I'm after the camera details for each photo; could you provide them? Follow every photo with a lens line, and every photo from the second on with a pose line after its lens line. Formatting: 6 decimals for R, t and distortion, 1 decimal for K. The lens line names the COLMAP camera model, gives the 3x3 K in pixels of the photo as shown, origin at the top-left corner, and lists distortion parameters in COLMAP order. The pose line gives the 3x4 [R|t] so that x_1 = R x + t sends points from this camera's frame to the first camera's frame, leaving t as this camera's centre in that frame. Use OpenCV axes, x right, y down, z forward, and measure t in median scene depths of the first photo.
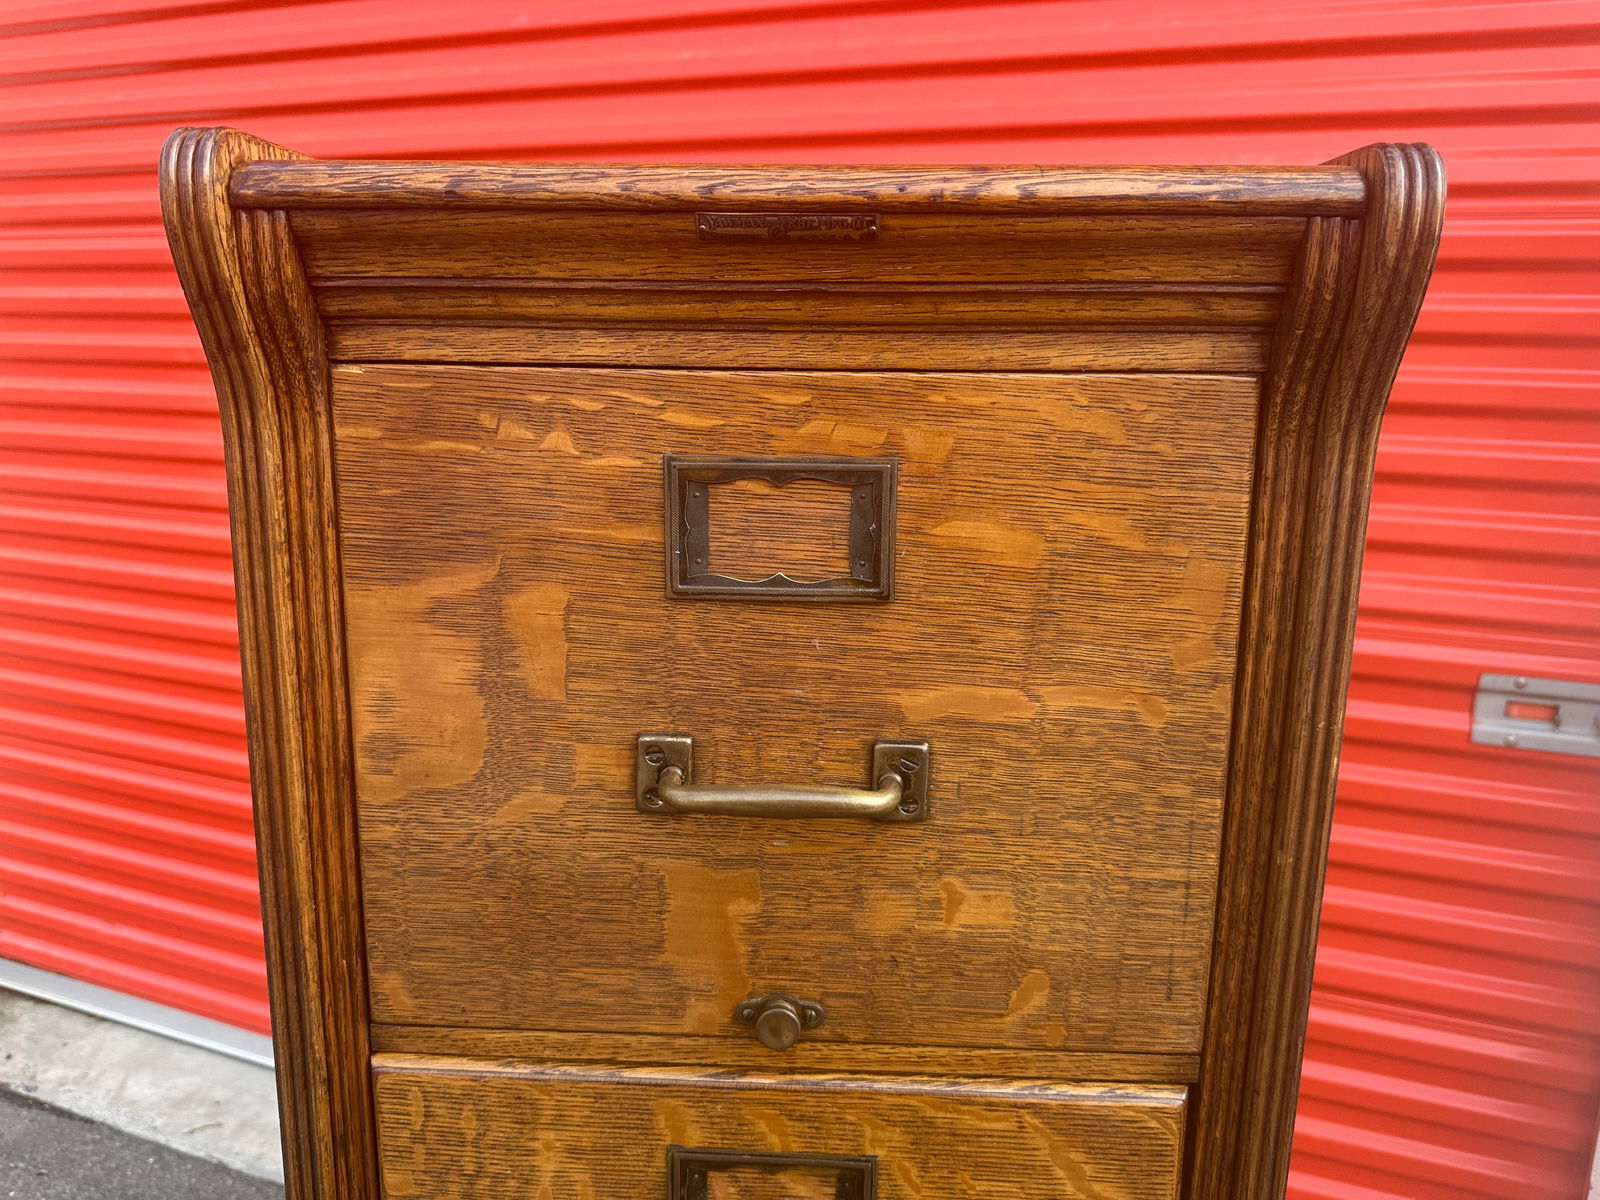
lens RADIAL K [[1192.1, 0, 800.8], [0, 1192.1, 623.4], [0, 0, 1]] dist [0.123044, -0.227290]
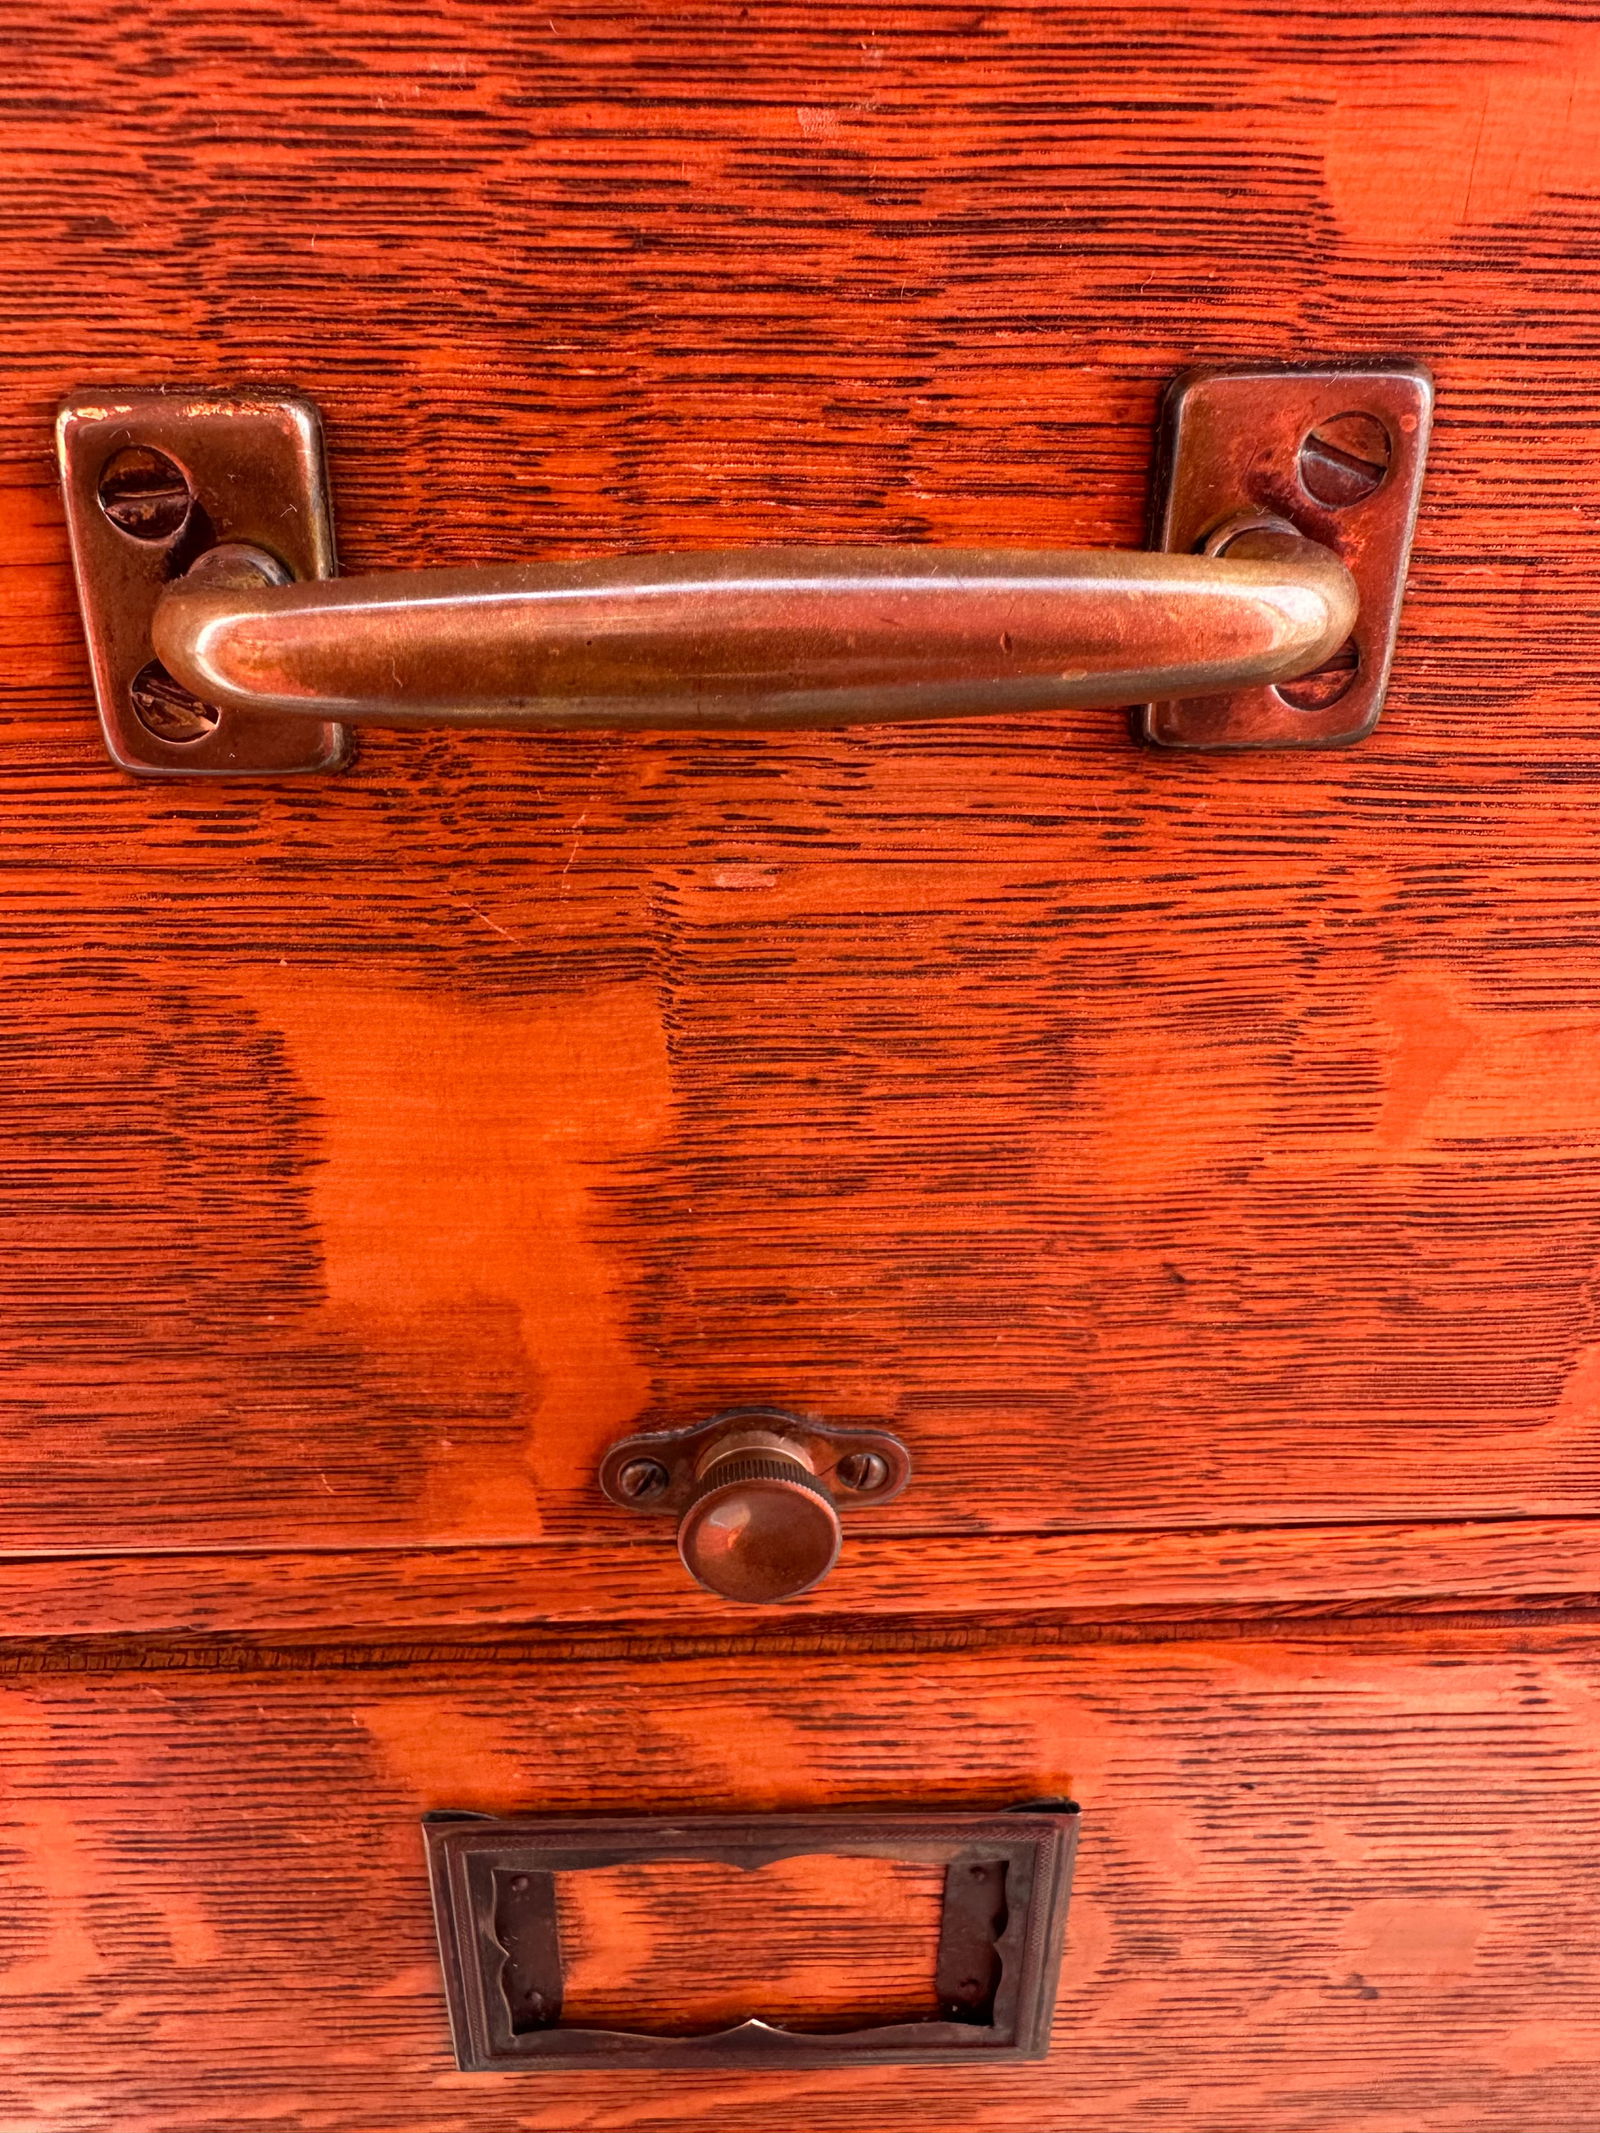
lens RADIAL K [[1718.0, 0, 695.2], [0, 1718.0, 1066.2], [0, 0, 1]] dist [0.012861, 0.003303]
pose [[0.997412, -0.062840, 0.034944, -0.043849], [0.051133, 0.961576, 0.269734, 0.136008], [-0.050551, -0.267249, 0.962301, 0.705738]]
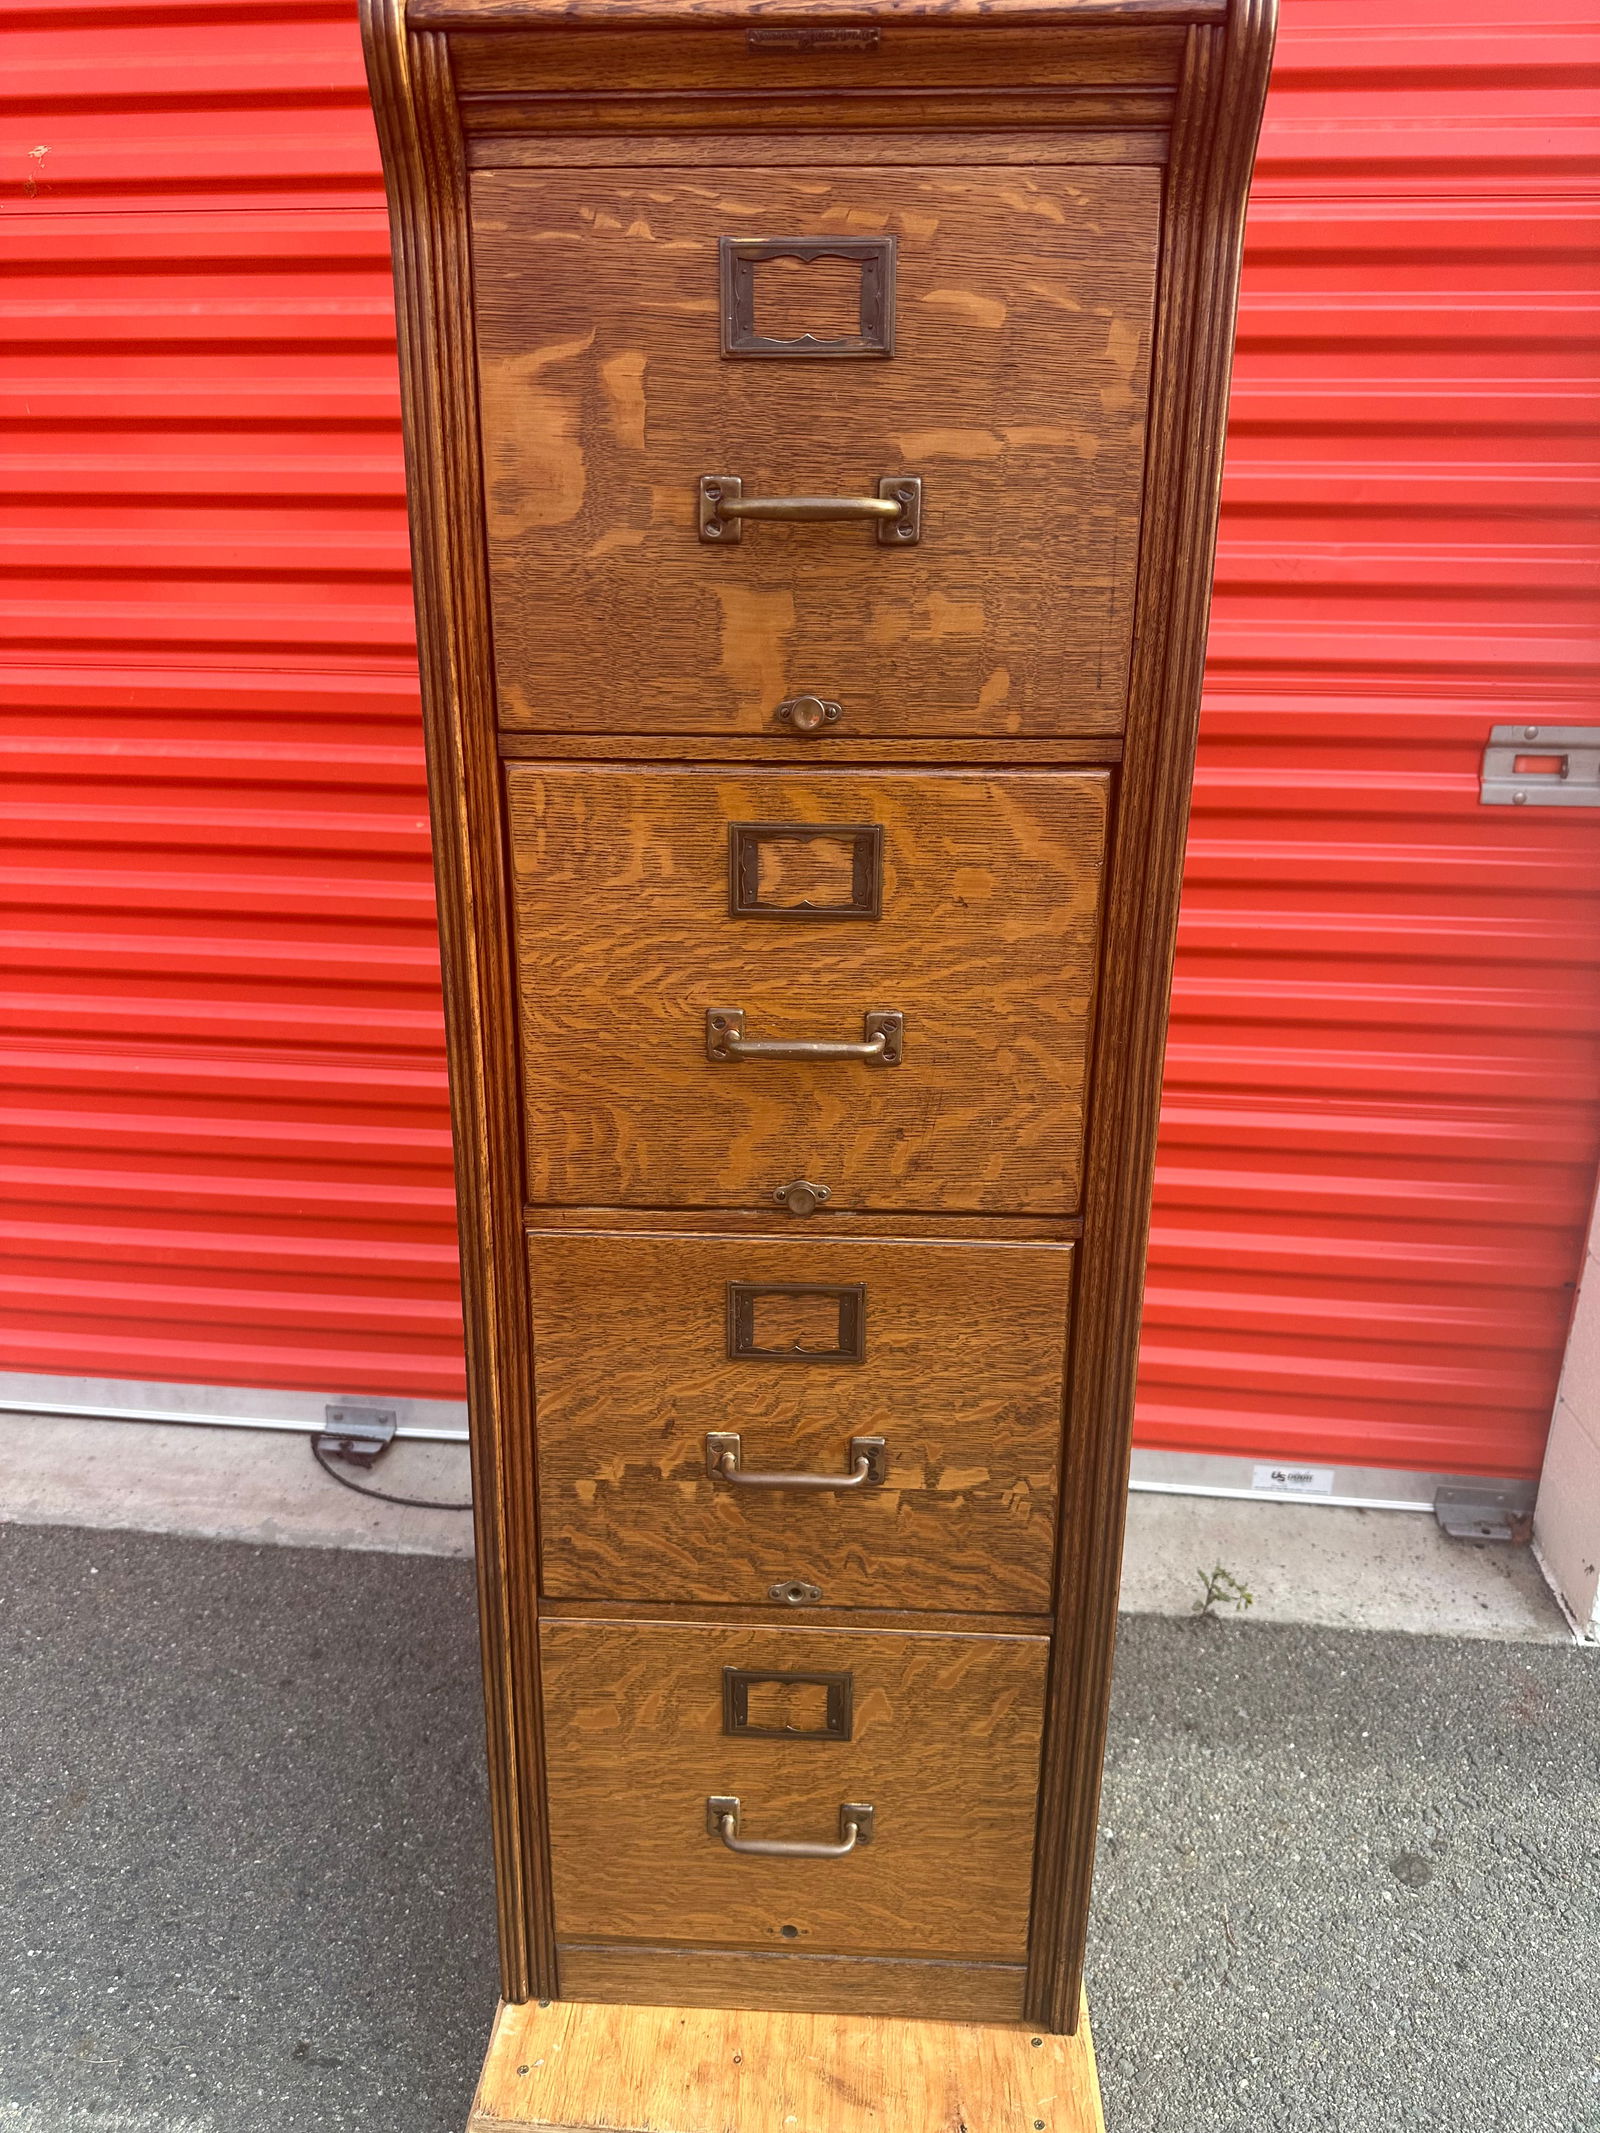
lens RADIAL K [[1469.3, 0, 809.5], [0, 1469.3, 1069.4], [0, 0, 1]] dist [0.041269, -0.052959]
pose [[0.999927, -0.009275, 0.007701, -0.035991], [0.008540, 0.995853, 0.090575, 0.628817], [-0.008509, -0.090502, 0.995860, -0.717472]]
